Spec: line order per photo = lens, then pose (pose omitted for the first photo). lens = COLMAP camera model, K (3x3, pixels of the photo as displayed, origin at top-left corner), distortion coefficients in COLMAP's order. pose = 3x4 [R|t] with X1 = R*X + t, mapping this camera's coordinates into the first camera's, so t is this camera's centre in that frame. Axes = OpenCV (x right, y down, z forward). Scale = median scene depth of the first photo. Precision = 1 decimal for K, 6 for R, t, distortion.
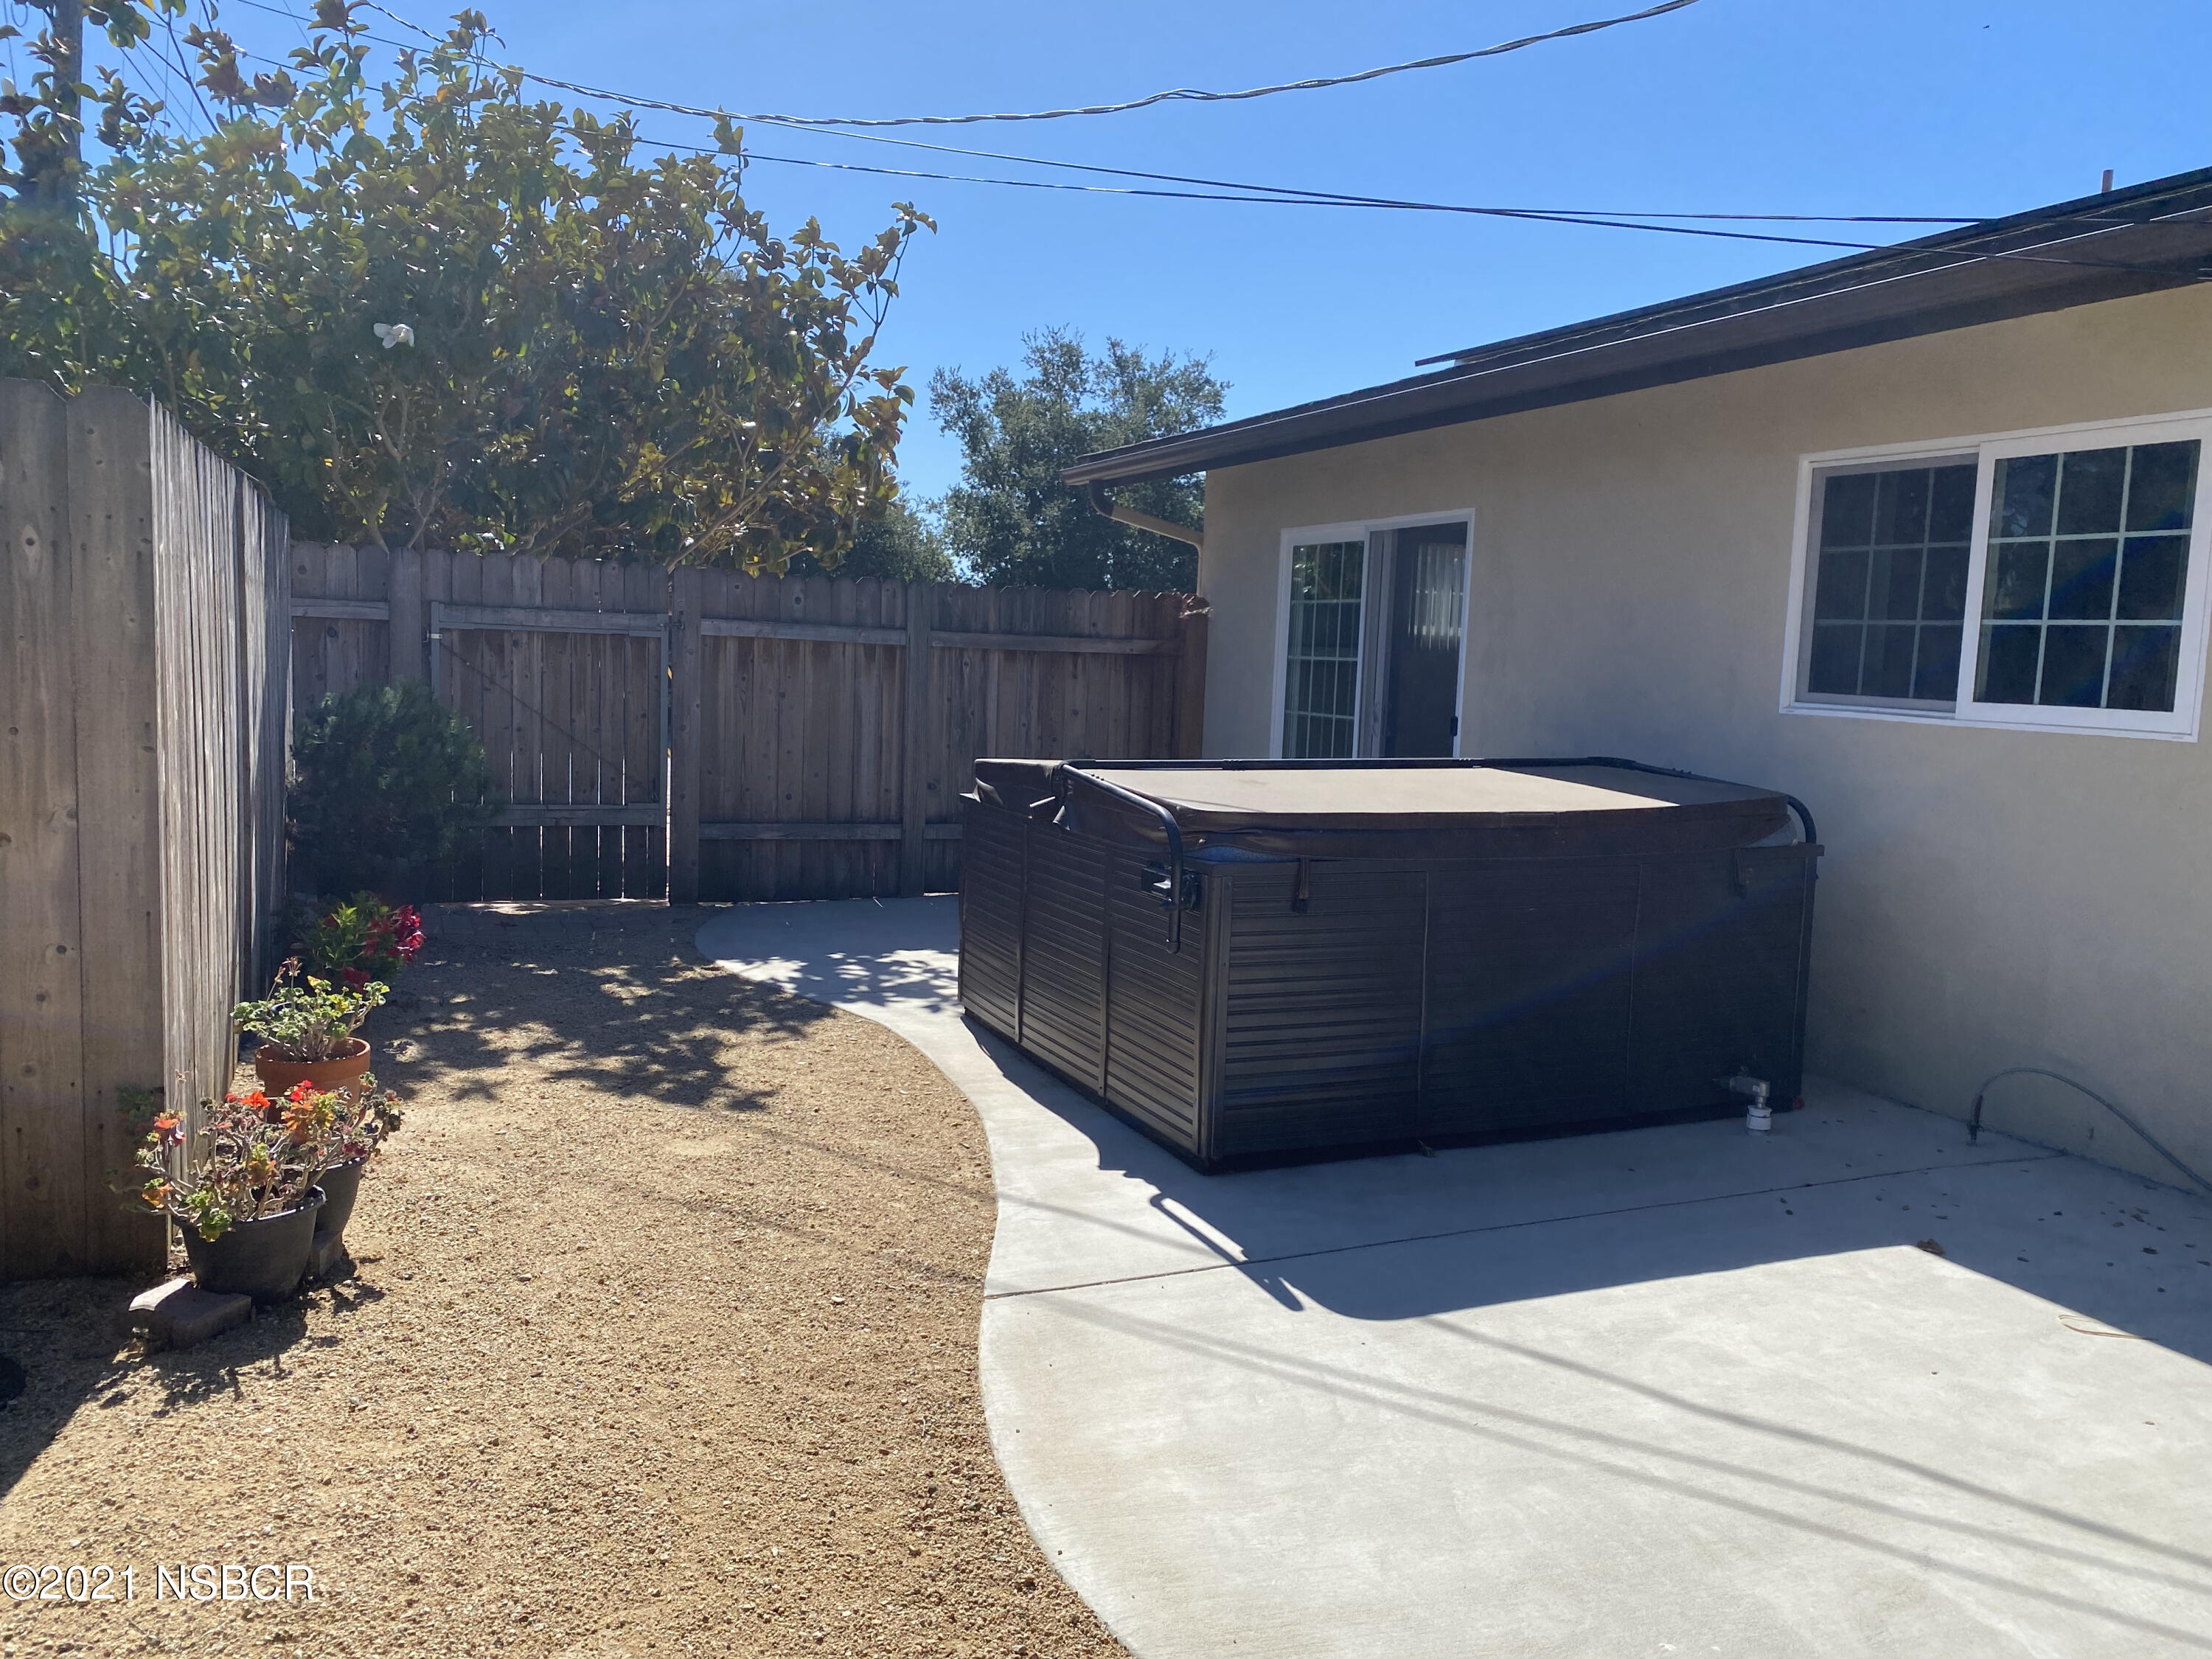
lens RADIAL K [[1686.4, 0, 1104.4], [0, 1686.4, 830.5], [0, 0, 1]] dist [0.034326, -0.045400]
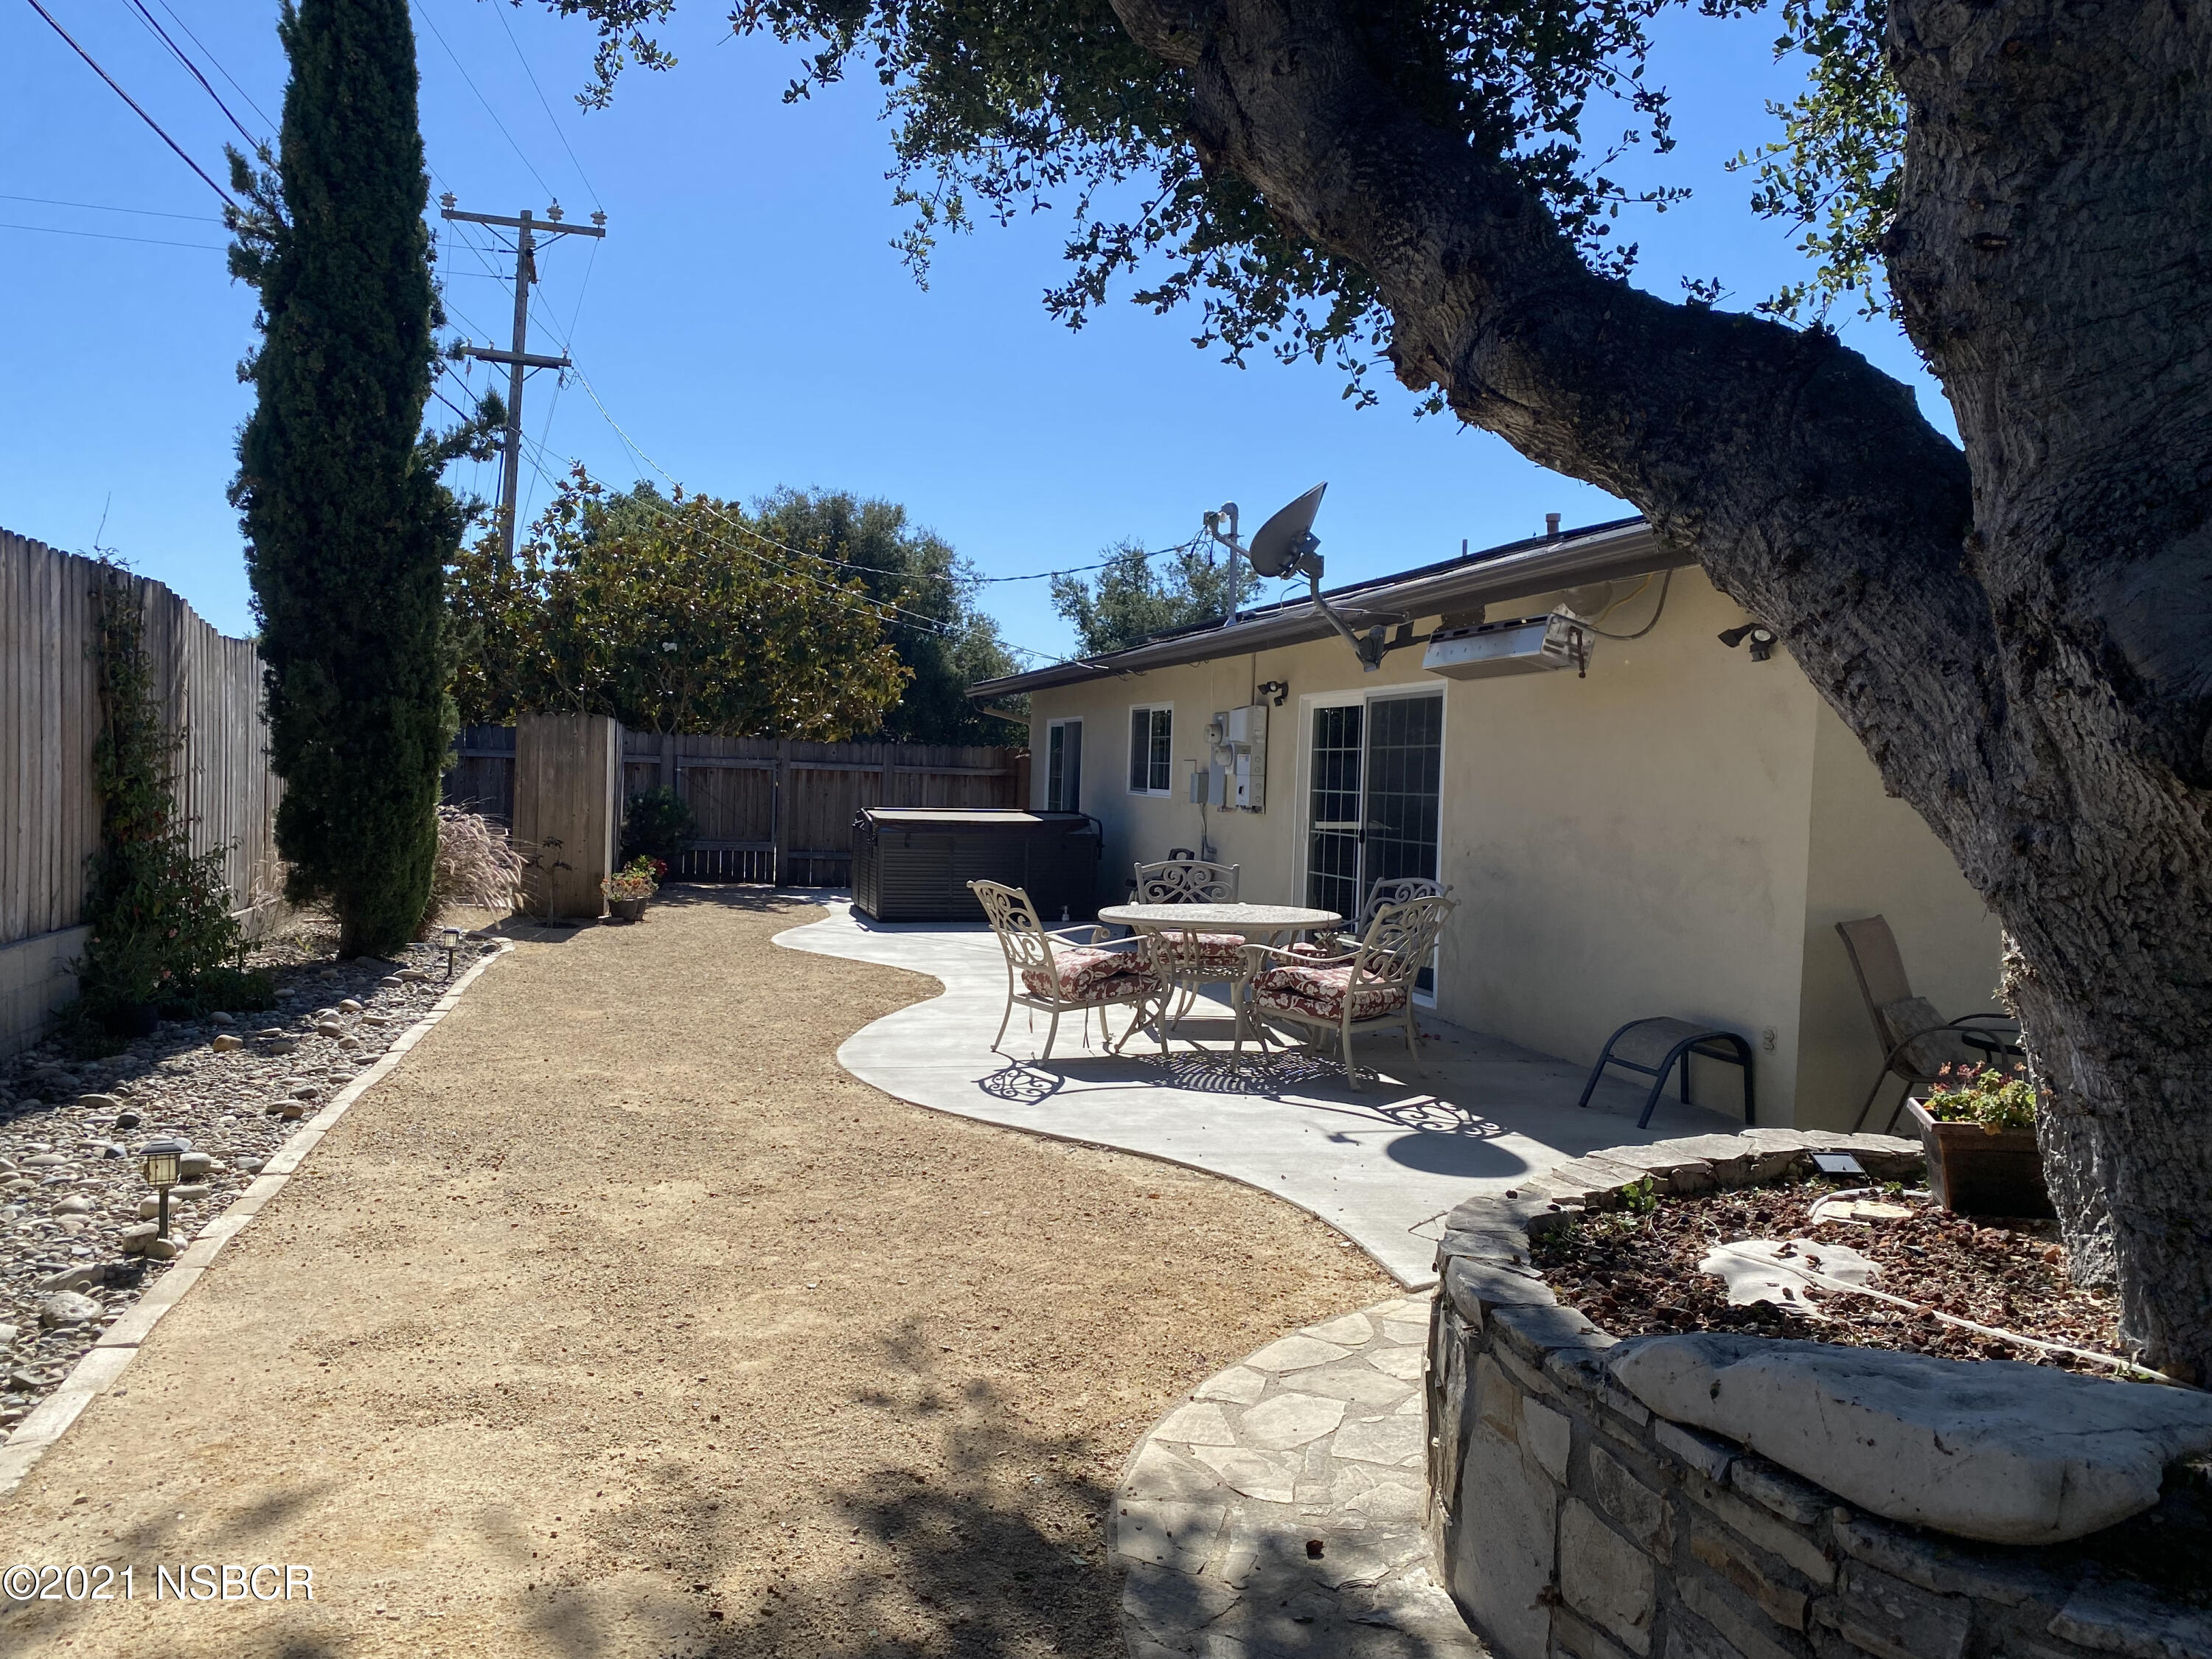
lens RADIAL K [[1686.4, 0, 1111.7], [0, 1686.4, 822.6], [0, 0, 1]] dist [0.034326, -0.045400]
pose [[0.990405, -0.002145, -0.138180, 0.491833], [-0.009154, 0.996666, -0.081079, 0.134286], [0.137893, 0.081565, 0.987083, -1.151521]]
